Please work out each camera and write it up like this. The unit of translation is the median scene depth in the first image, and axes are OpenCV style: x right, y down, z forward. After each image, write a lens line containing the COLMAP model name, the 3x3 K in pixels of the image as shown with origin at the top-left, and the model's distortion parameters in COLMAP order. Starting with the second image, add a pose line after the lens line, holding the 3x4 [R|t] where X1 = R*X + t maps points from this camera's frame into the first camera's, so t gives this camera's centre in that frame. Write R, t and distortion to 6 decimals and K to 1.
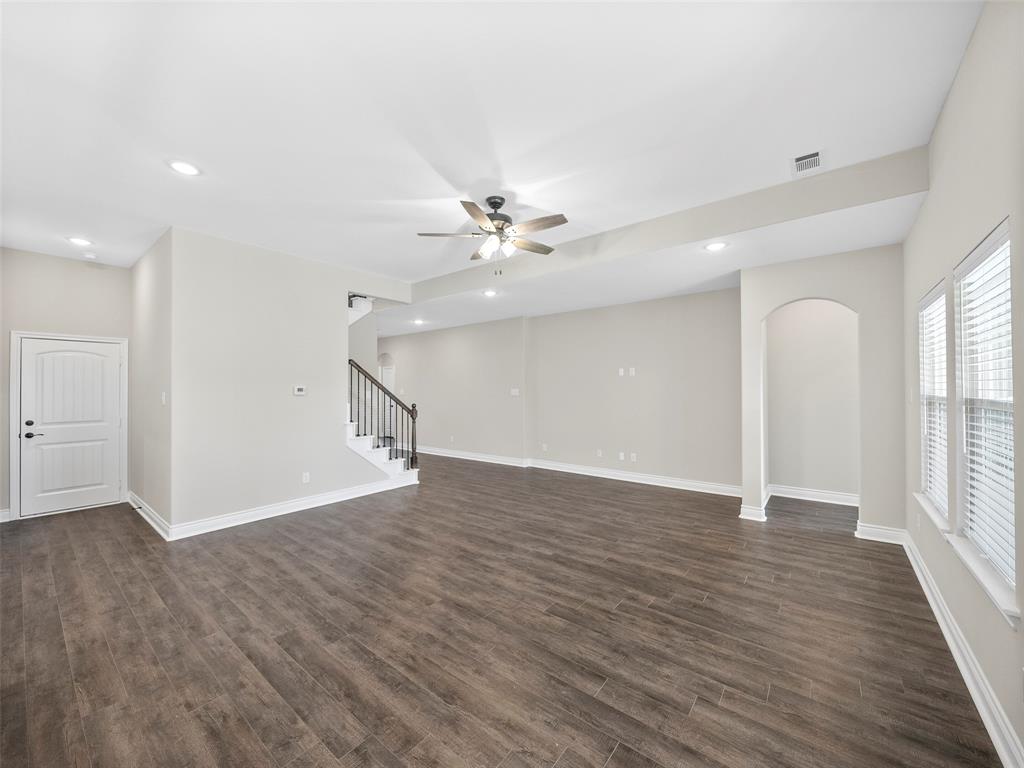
lens RADIAL K [[398.5, 0, 511.0], [0, 398.5, 385.9], [0, 0, 1]] dist [-0.002876, -0.000140]
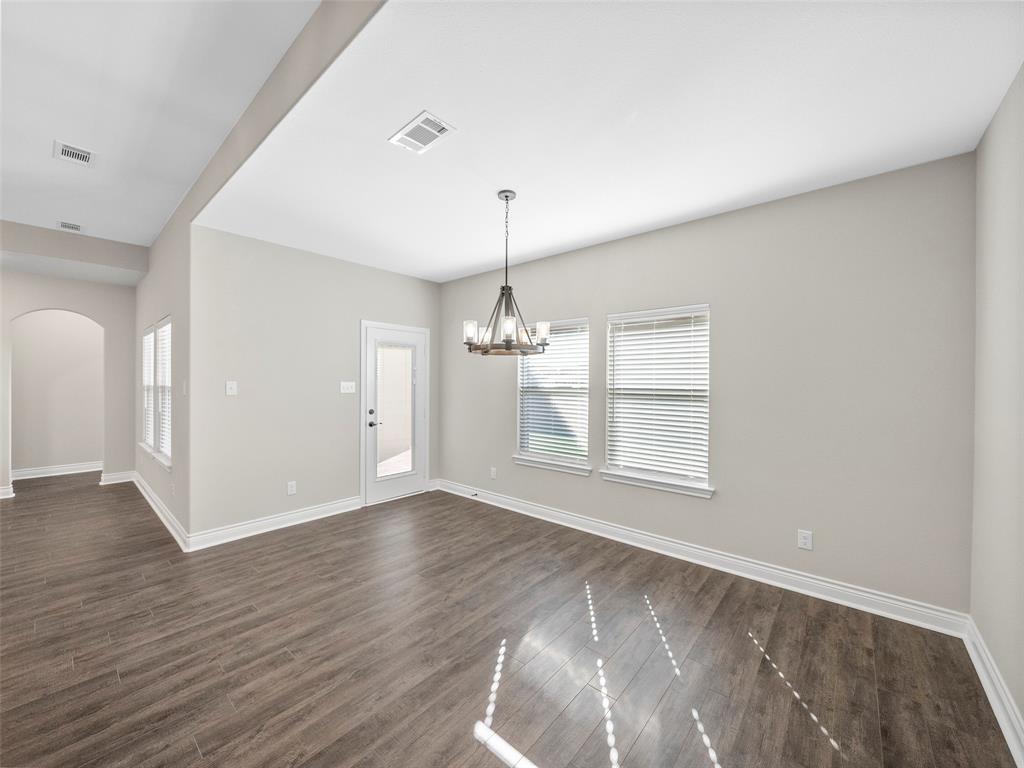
lens RADIAL K [[398.5, 0, 511.0], [0, 398.5, 385.9], [0, 0, 1]] dist [-0.002876, -0.000140]
pose [[0.049196, 0.000891, 0.998789, -0.604014], [-0.011372, 0.999935, -0.000332, 0.008874], [-0.998724, -0.011342, 0.049203, -0.668728]]
